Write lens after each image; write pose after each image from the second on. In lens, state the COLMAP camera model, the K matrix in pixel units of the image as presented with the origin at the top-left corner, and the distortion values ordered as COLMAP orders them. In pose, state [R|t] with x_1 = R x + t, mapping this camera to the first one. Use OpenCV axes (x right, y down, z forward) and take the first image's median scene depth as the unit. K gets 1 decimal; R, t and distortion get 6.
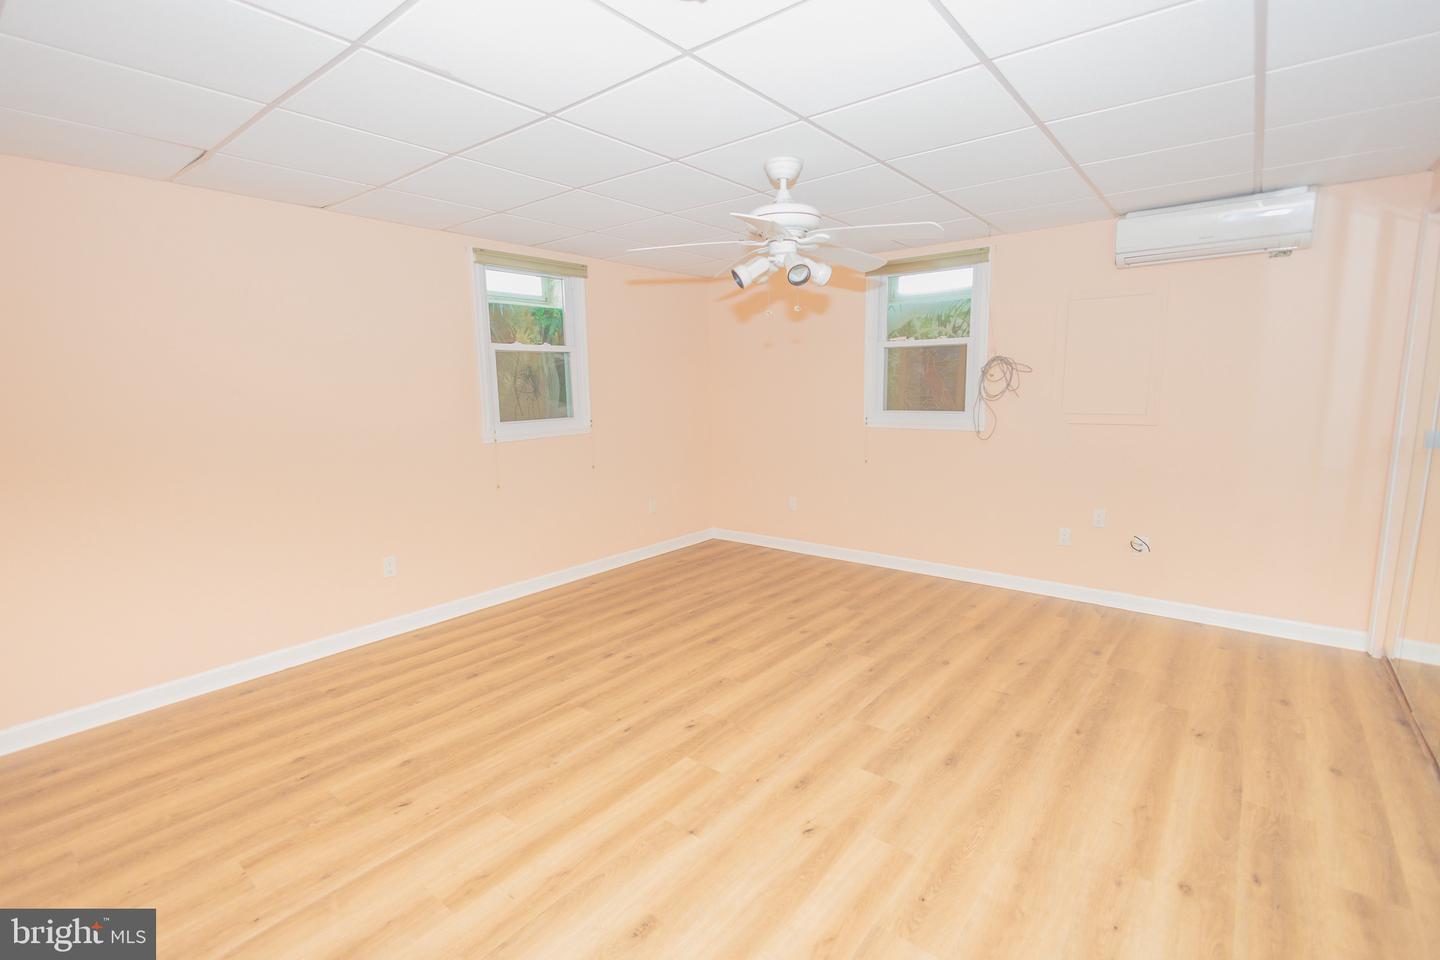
lens RADIAL K [[658.8, 0, 720.1], [0, 658.8, 480.1], [0, 0, 1]] dist [0.005808, -0.000525]
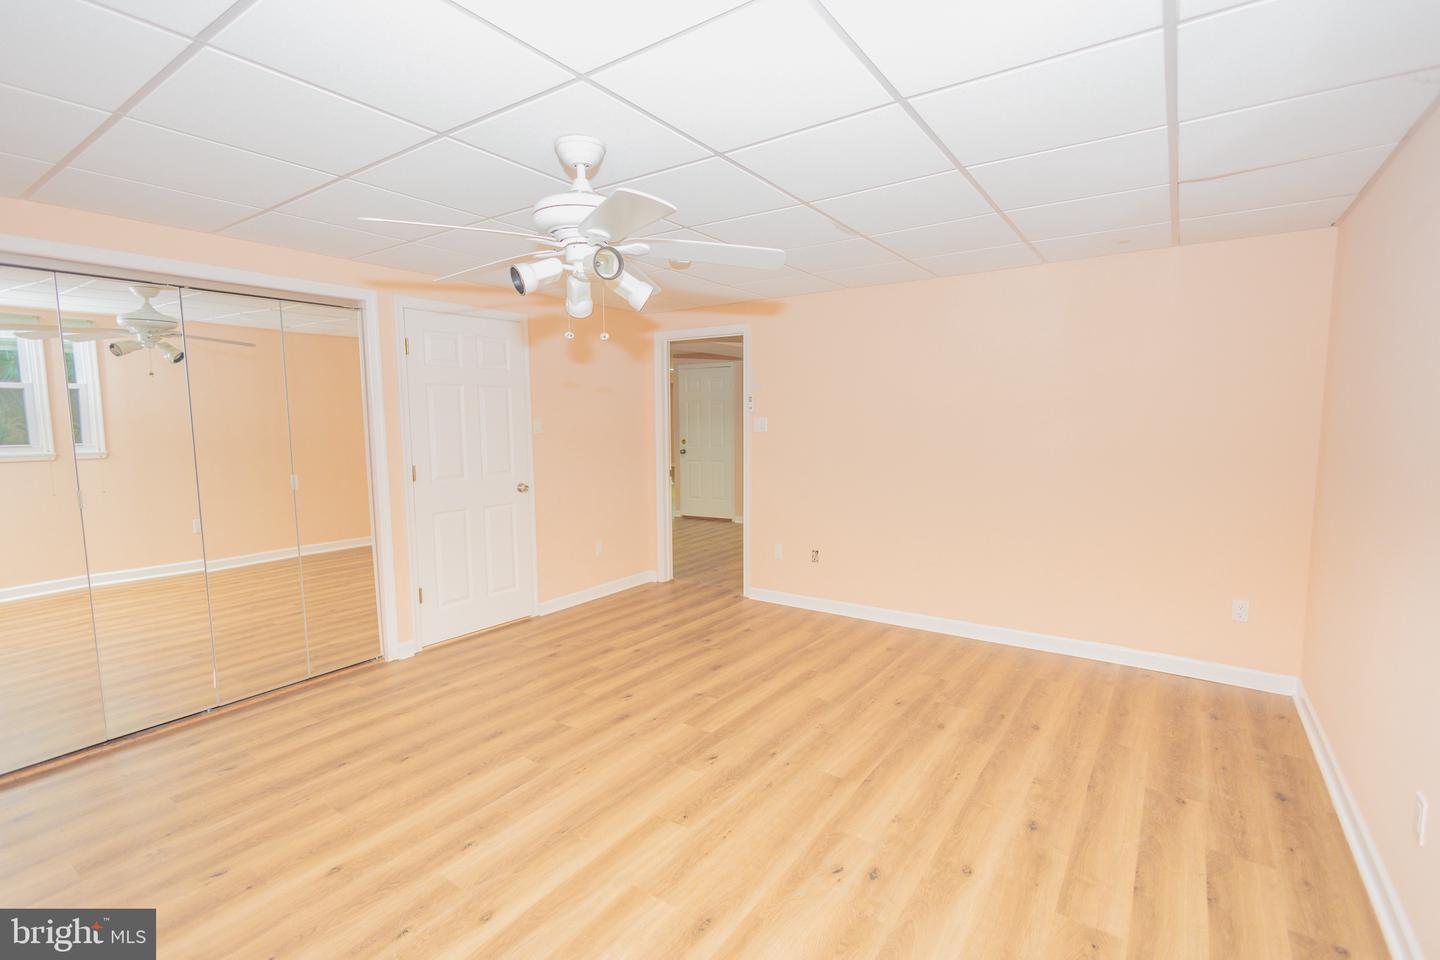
lens RADIAL K [[658.8, 0, 720.4], [0, 658.8, 481.3], [0, 0, 1]] dist [0.005808, -0.000525]
pose [[-0.997223, 0.033127, -0.066695, -0.001926], [0.015715, 0.969054, 0.246347, -0.301078], [0.072792, 0.244615, -0.966884, 1.926846]]
